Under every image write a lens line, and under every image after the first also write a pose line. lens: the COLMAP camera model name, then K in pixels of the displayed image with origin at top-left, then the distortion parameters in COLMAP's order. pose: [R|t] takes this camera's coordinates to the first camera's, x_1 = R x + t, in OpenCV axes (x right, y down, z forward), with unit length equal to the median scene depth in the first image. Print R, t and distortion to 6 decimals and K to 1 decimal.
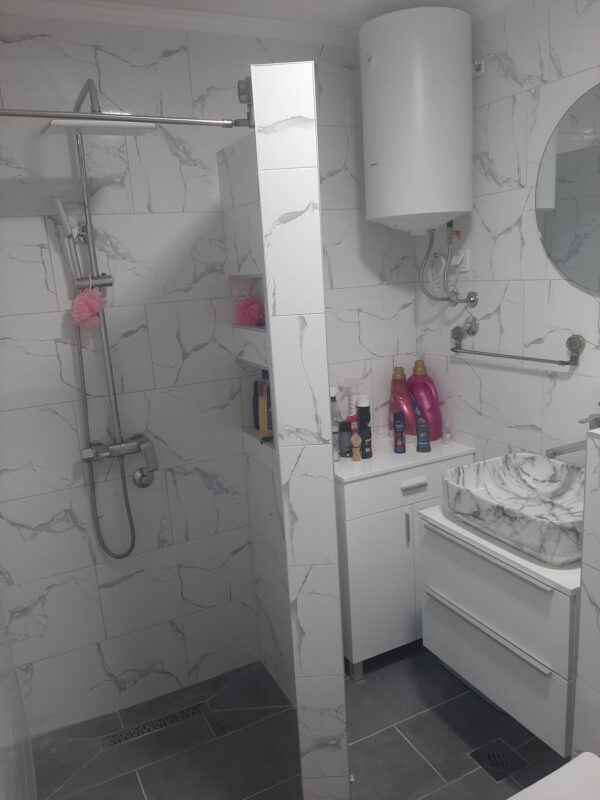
lens RADIAL K [[622.1, 0, 302.4], [0, 622.1, 403.2], [0, 0, 1]] dist [0.070285, -0.136509]
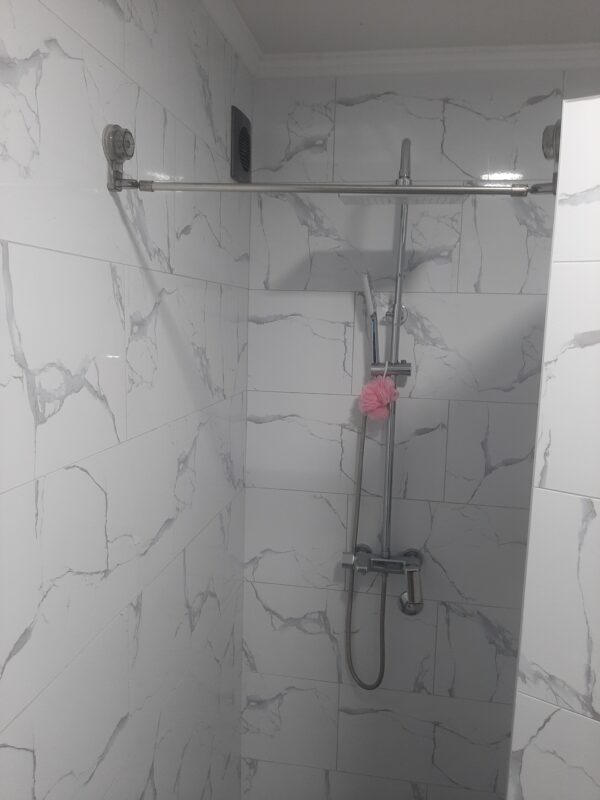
lens RADIAL K [[622.1, 0, 302.4], [0, 622.1, 403.2], [0, 0, 1]] dist [0.070285, -0.136509]
pose [[0.798669, 0.164099, -0.578964, 0.073409], [-0.208361, 0.977998, -0.010230, -0.109892], [0.564547, 0.128804, 0.815289, 0.230404]]
